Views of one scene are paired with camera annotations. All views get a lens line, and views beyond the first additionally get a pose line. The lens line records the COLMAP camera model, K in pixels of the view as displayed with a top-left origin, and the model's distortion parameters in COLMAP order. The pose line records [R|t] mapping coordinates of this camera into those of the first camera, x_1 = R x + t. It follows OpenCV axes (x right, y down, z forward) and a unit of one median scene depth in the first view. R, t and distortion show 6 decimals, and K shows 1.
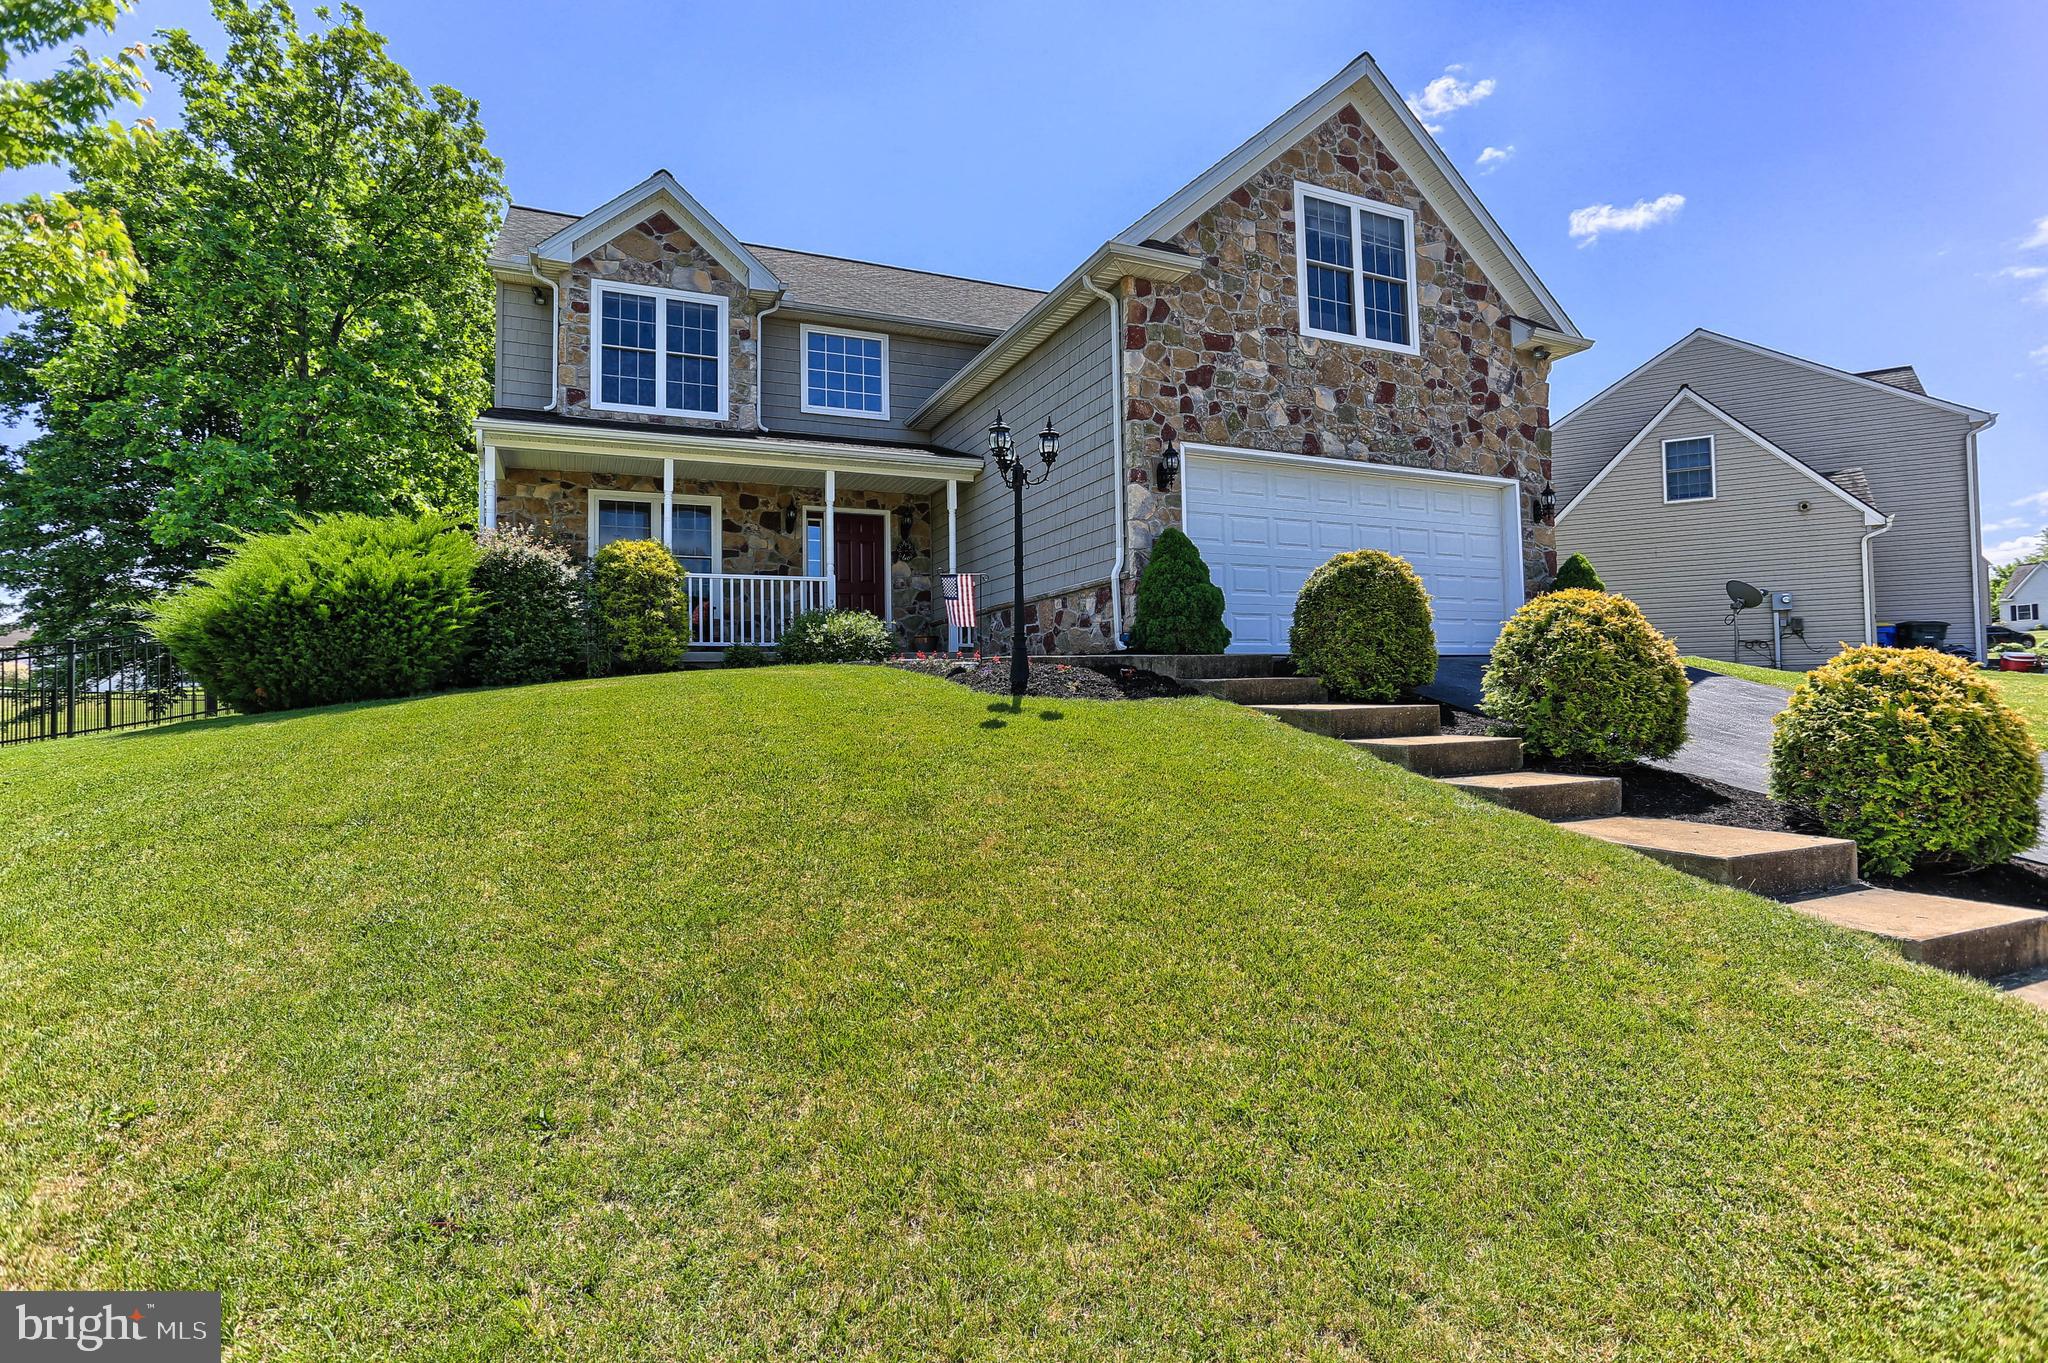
lens RADIAL K [[988.9, 0, 1036.6], [0, 988.9, 666.5], [0, 0, 1]] dist [-0.040068, 0.022720]
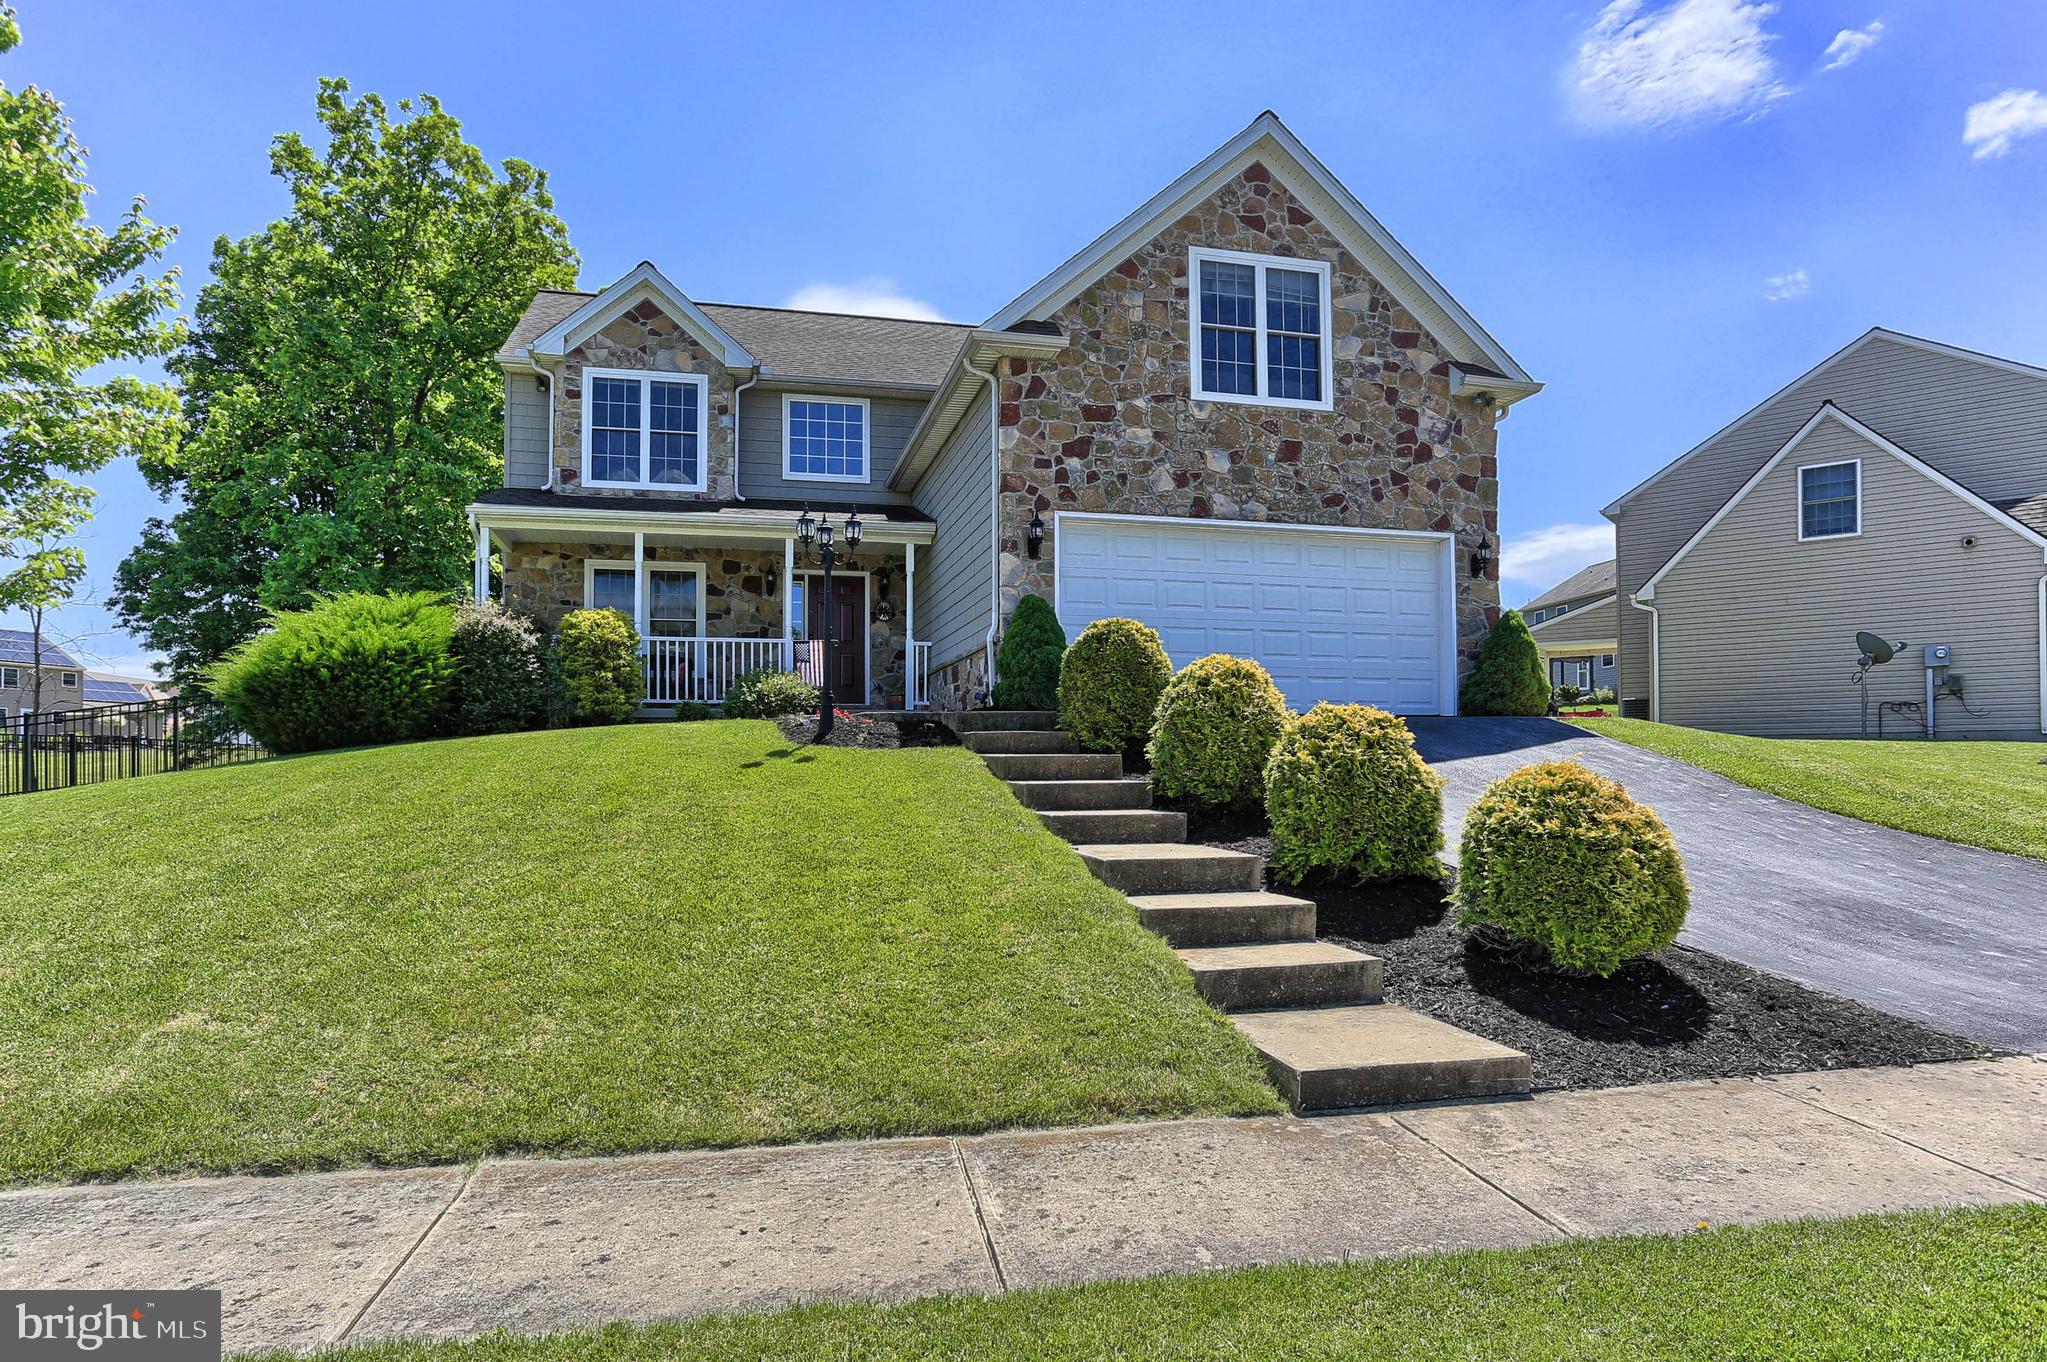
lens RADIAL K [[1148.7, 0, 1027.1], [0, 1148.7, 761.8], [0, 0, 1]] dist [-0.048627, 0.032331]
pose [[0.983994, 0.012300, -0.177779, 0.297330], [-0.007157, 0.999538, 0.029545, 0.004768], [0.178060, -0.027799, 0.983627, -0.196953]]
